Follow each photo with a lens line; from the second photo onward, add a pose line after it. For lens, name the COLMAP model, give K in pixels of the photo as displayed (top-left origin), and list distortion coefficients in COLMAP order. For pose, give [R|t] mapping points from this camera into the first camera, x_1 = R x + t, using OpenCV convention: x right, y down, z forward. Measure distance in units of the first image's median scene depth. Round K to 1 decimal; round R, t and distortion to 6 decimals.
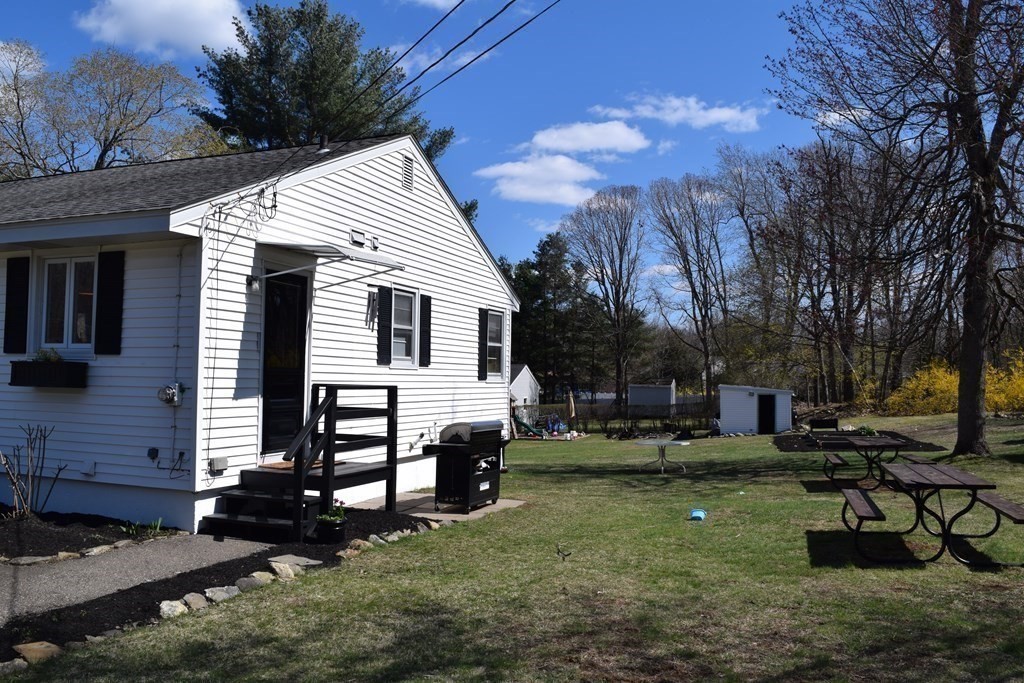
lens RADIAL K [[823.7, 0, 509.4], [0, 823.7, 344.2], [0, 0, 1]] dist [-0.110524, 0.045519]
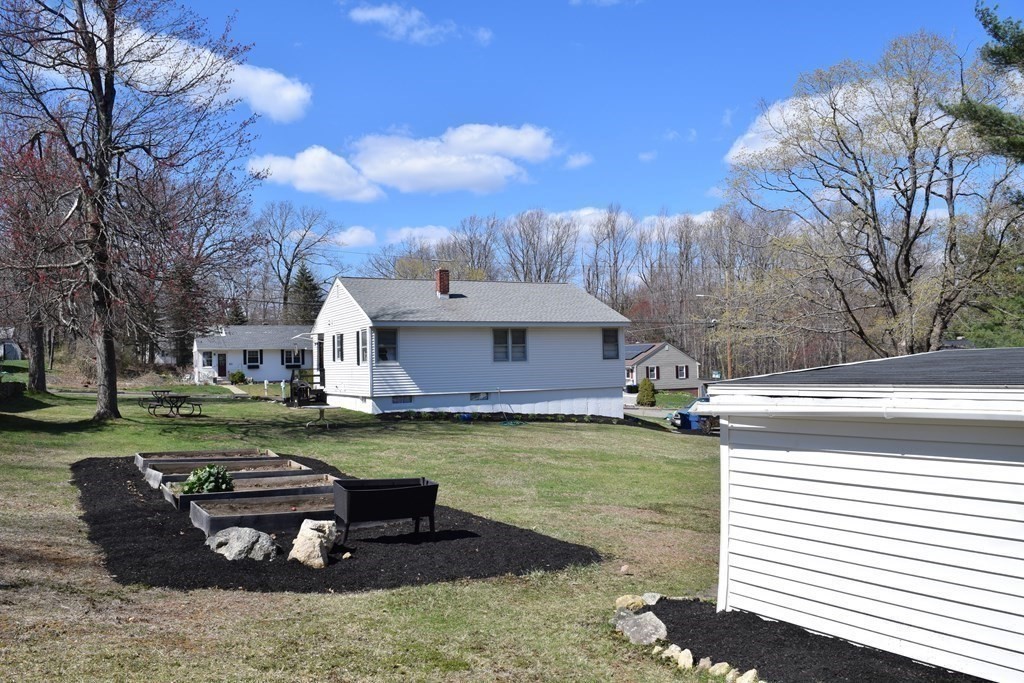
lens RADIAL K [[823.7, 0, 509.4], [0, 823.7, 344.2], [0, 0, 1]] dist [-0.110524, 0.045519]
pose [[-0.674899, -0.021740, -0.737590, 1.488209], [0.044053, 0.996596, -0.069682, 0.182110], [0.736594, -0.079521, -0.671644, 3.208679]]
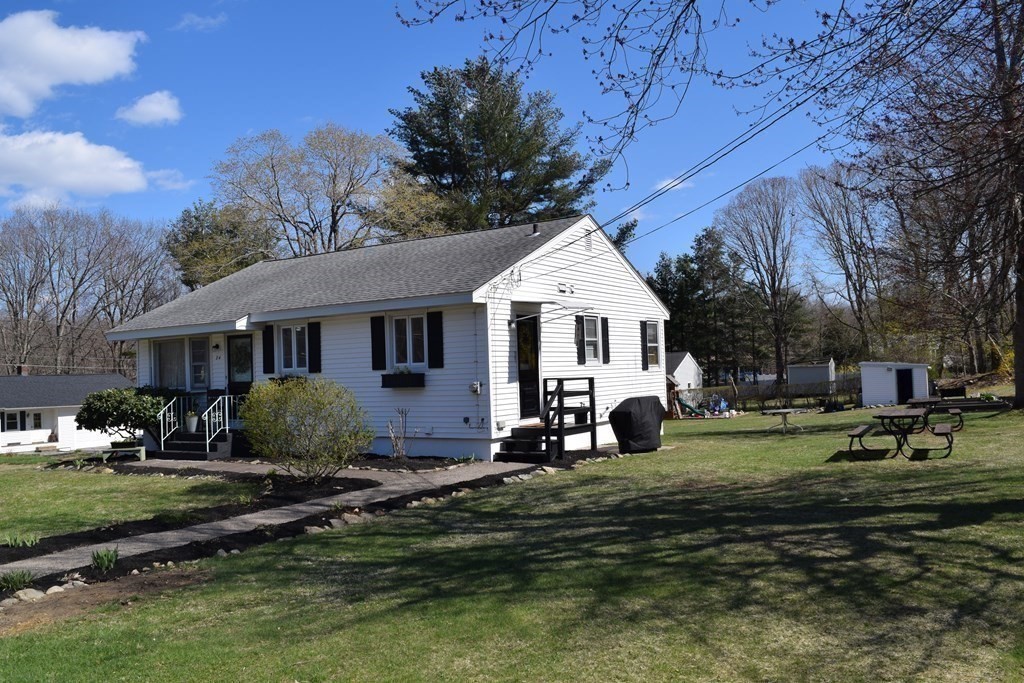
lens RADIAL K [[823.7, 0, 509.4], [0, 823.7, 344.2], [0, 0, 1]] dist [-0.110524, 0.045519]
pose [[0.978273, -0.056055, -0.199599, 0.028836], [0.058348, 0.998280, 0.005621, -0.029057], [0.198941, -0.017145, 0.979862, -0.552039]]
